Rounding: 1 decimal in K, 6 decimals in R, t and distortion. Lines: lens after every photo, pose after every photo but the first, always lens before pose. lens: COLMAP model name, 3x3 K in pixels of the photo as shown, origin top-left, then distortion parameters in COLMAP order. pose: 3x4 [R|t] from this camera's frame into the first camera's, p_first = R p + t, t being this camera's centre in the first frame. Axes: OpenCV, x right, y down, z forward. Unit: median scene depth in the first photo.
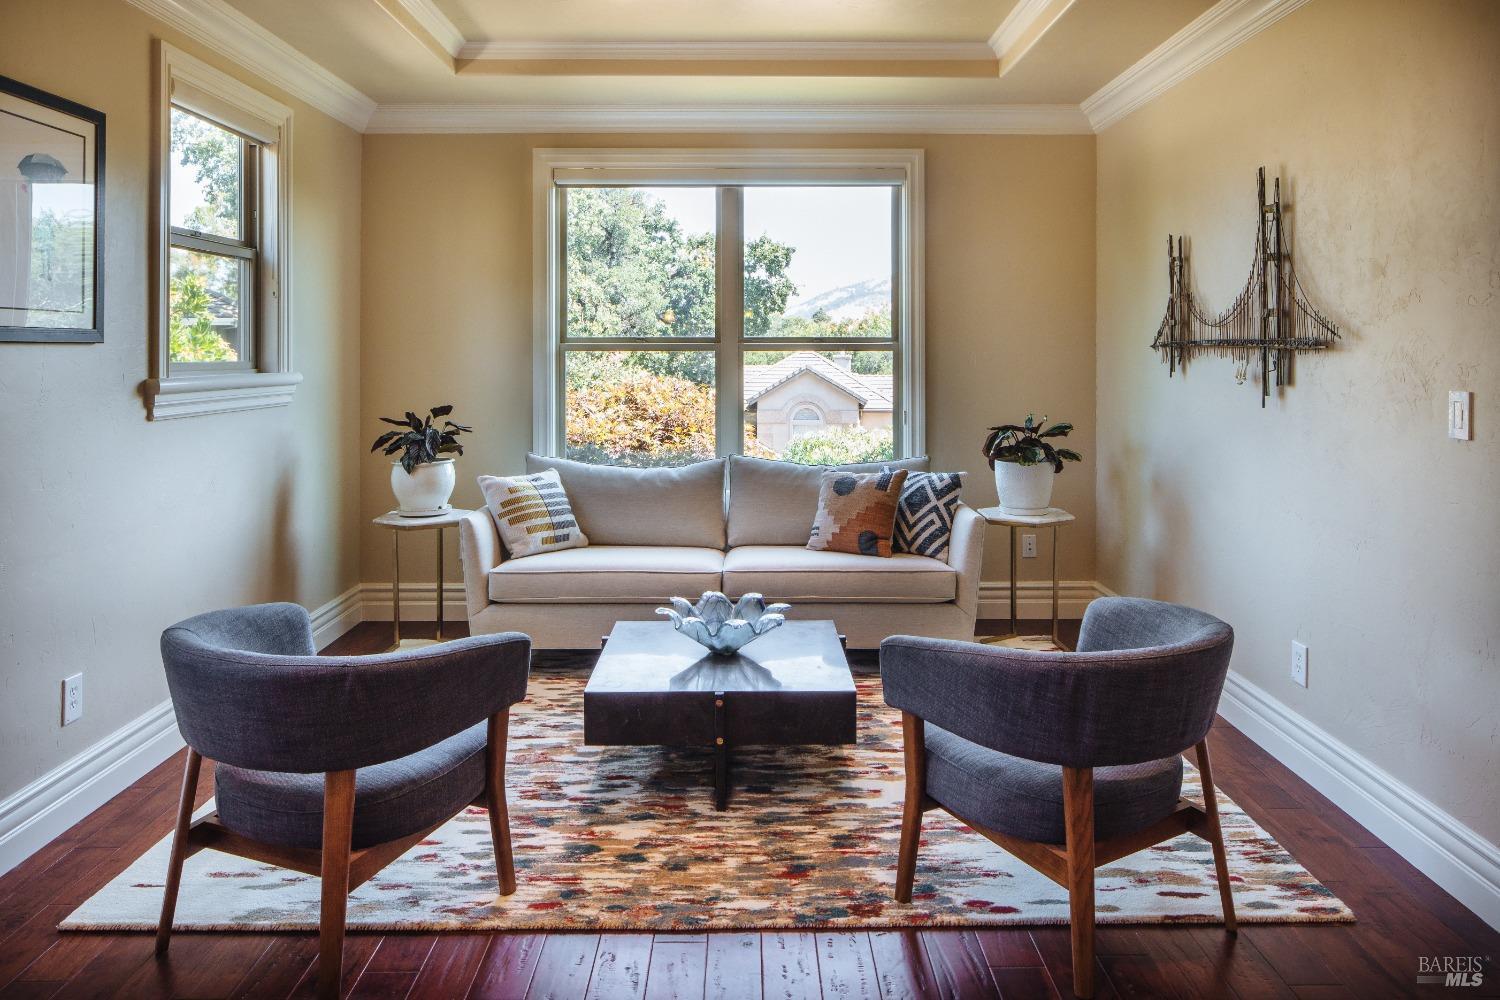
lens RADIAL K [[1055.3, 0, 752.2], [0, 1055.3, 489.0], [0, 0, 1]] dist [-0.001330, -0.000037]
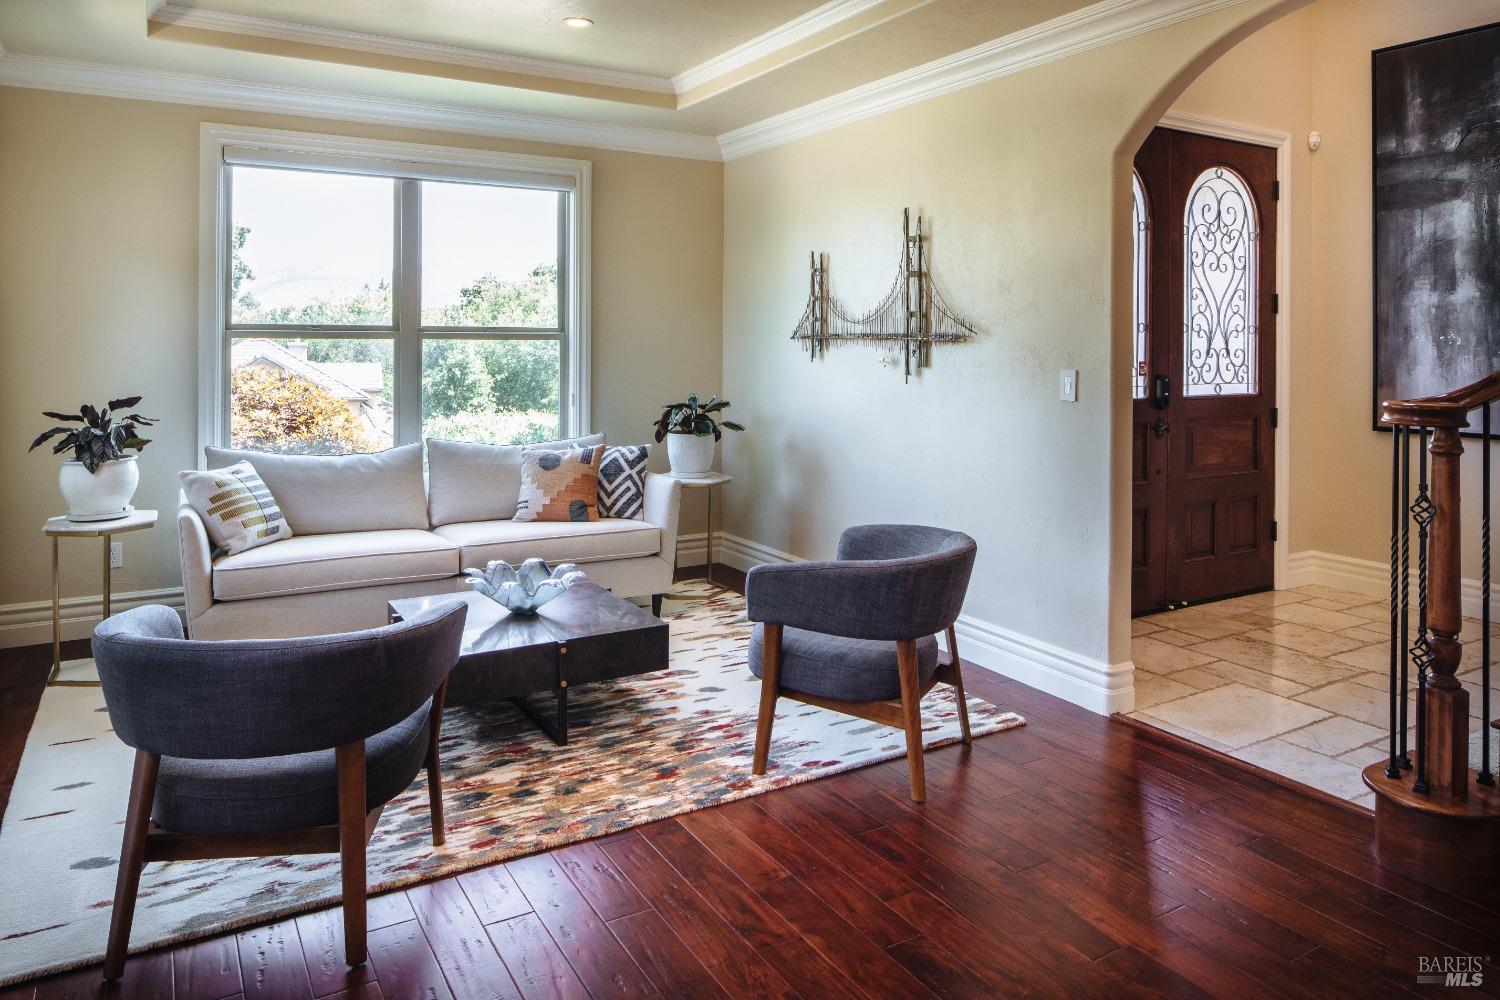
lens RADIAL K [[1008.2, 0, 750.0], [0, 1008.2, 500.0], [0, 0, 1]] dist [0.001647, 0.000833]
pose [[0.867800, -0.072094, 0.491656, -0.351995], [0.058368, 0.997359, 0.043226, 0.005129], [-0.493474, -0.008815, 0.869716, -0.041302]]
